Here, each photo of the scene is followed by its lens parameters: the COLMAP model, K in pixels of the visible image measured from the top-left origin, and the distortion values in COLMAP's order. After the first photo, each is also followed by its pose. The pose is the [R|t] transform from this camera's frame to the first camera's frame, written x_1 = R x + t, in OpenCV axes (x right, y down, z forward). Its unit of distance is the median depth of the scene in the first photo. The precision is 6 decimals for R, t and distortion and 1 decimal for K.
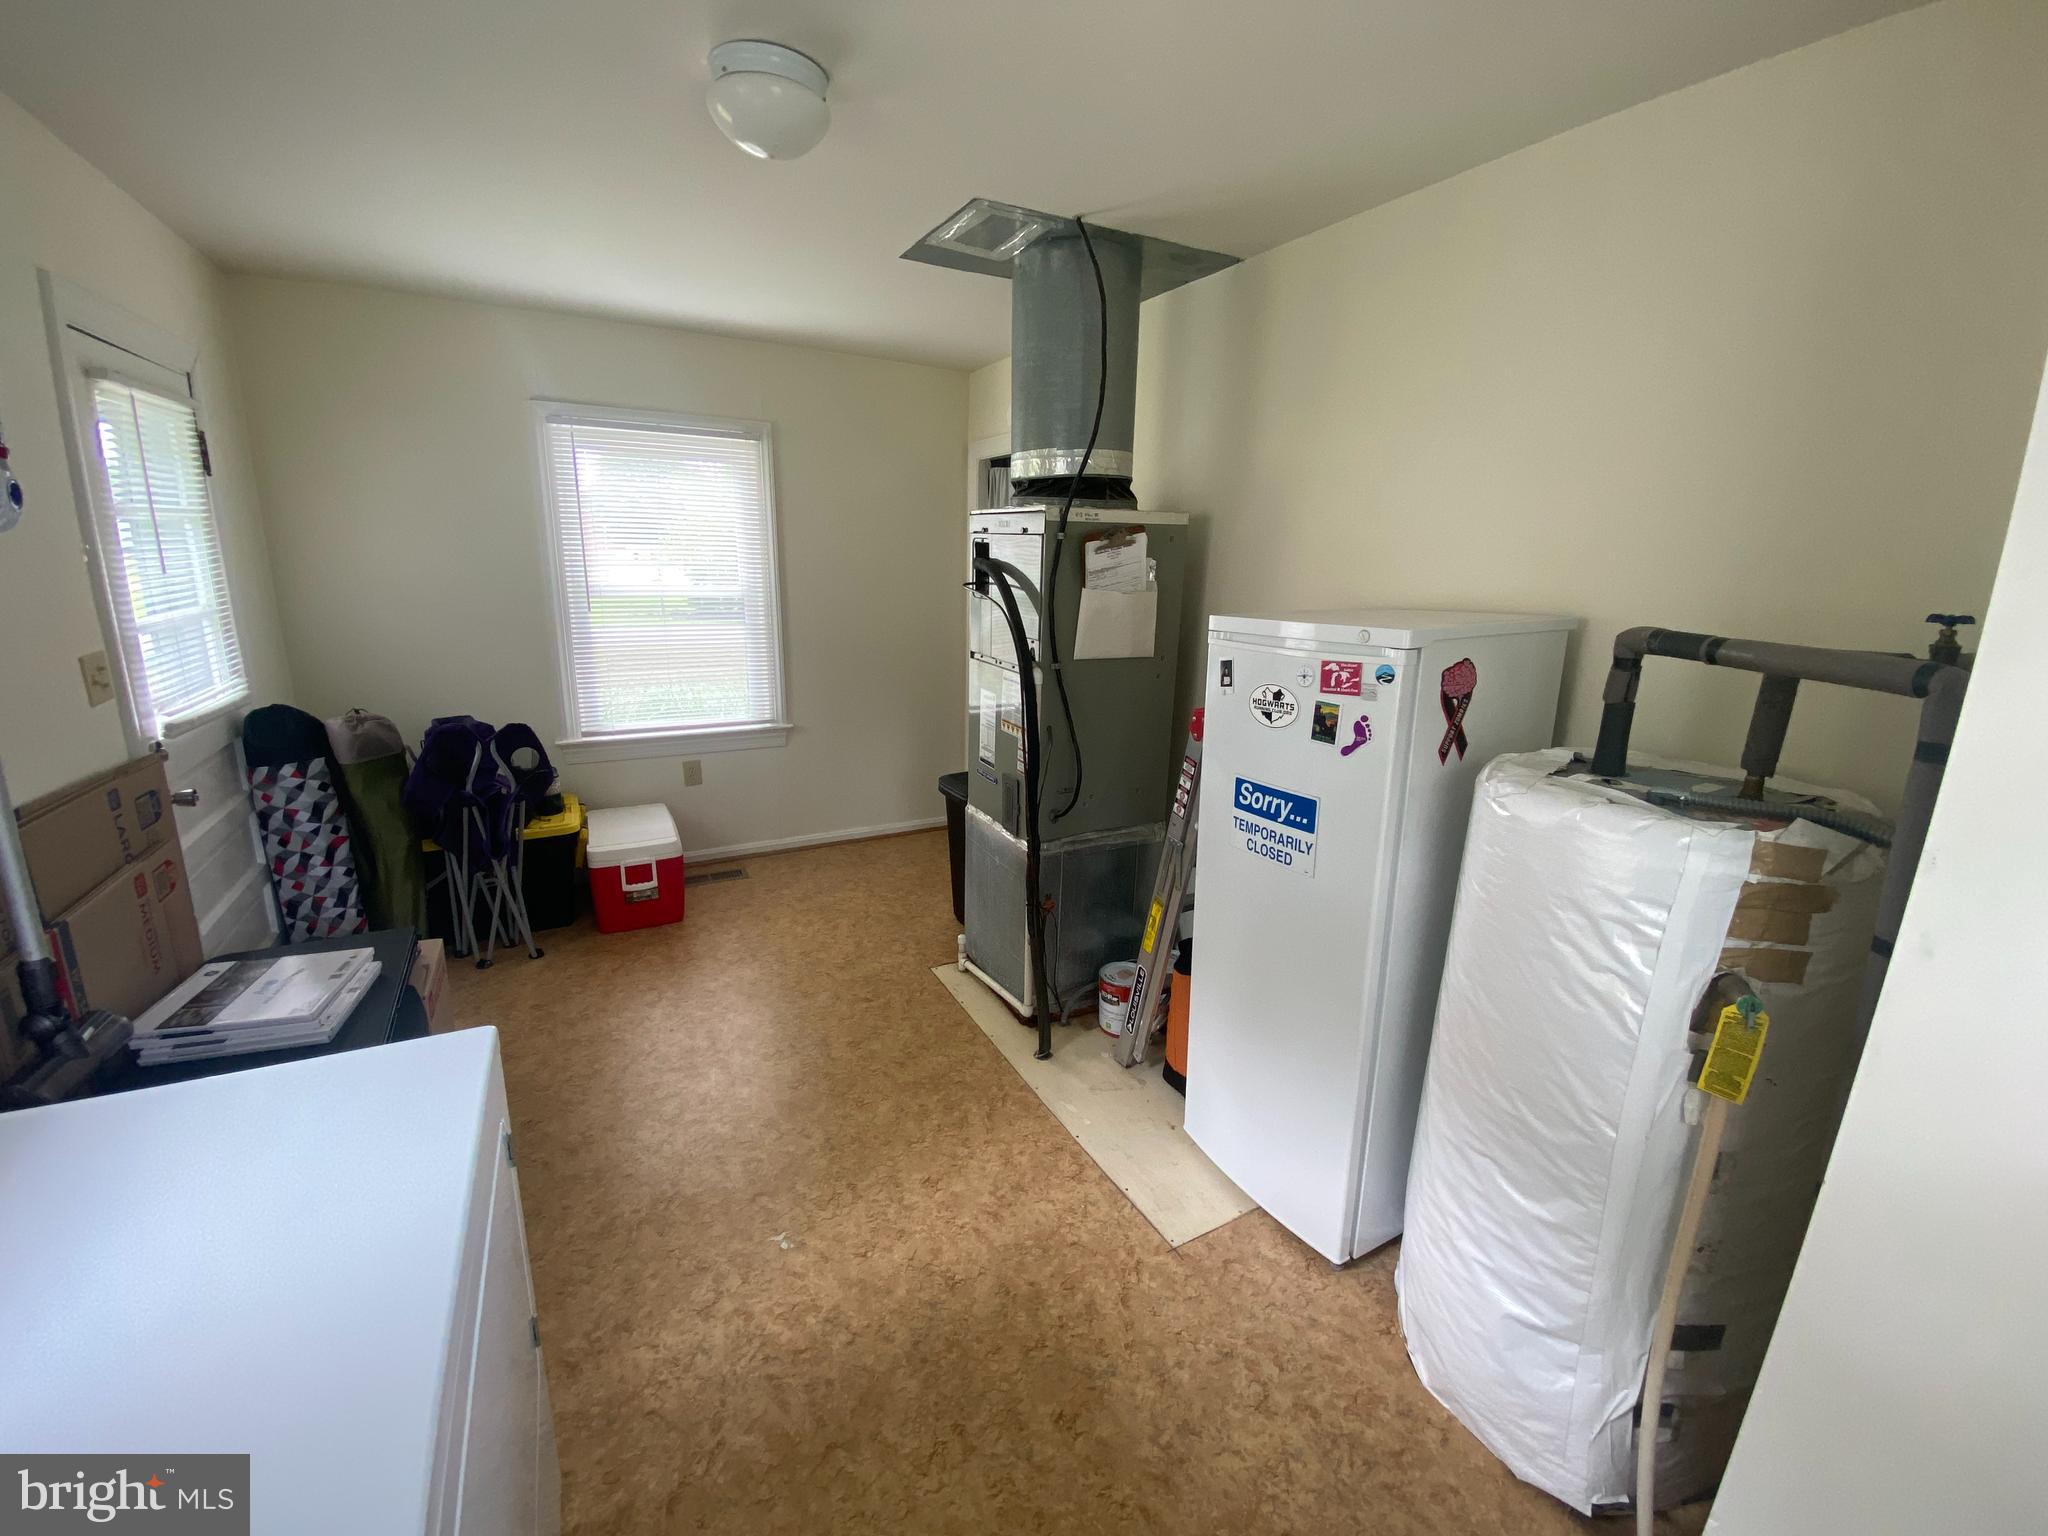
lens RADIAL K [[836.6, 0, 1031.0], [0, 836.6, 766.2], [0, 0, 1]] dist [-0.011605, -0.005661]
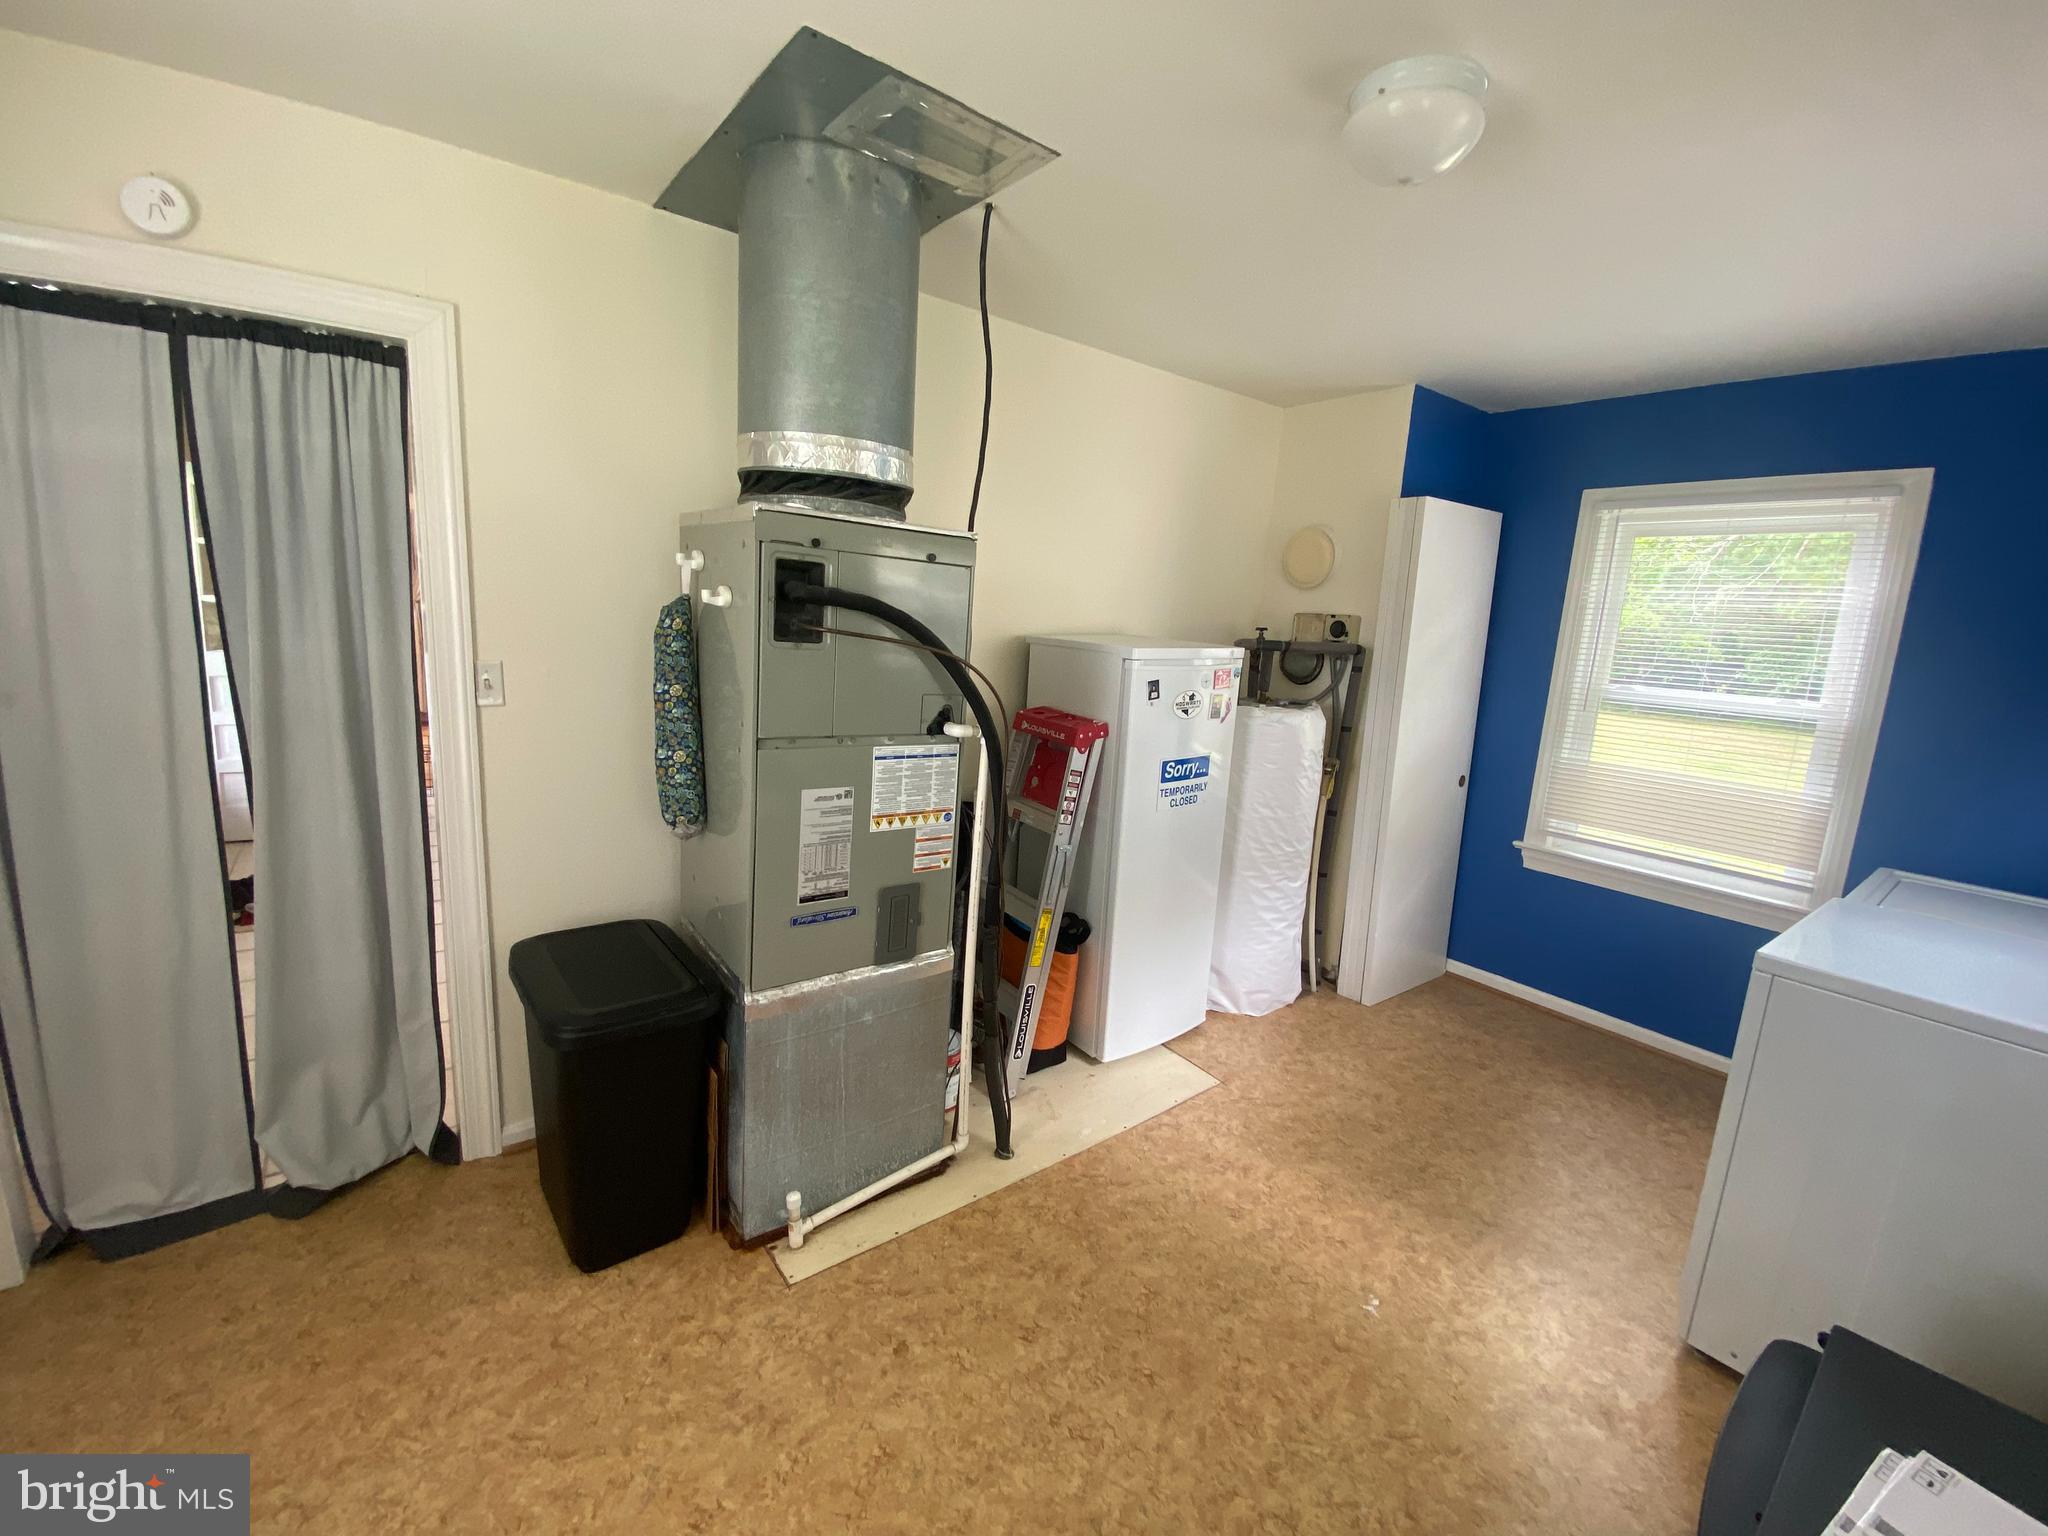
lens RADIAL K [[836.6, 0, 1028.3], [0, 836.6, 746.9], [0, 0, 1]] dist [-0.011605, -0.005661]
pose [[-0.166921, -0.199457, 0.965585, -1.048632], [0.172047, 0.958407, 0.227717, -0.363575], [-0.970843, 0.204137, -0.125662, 1.383760]]
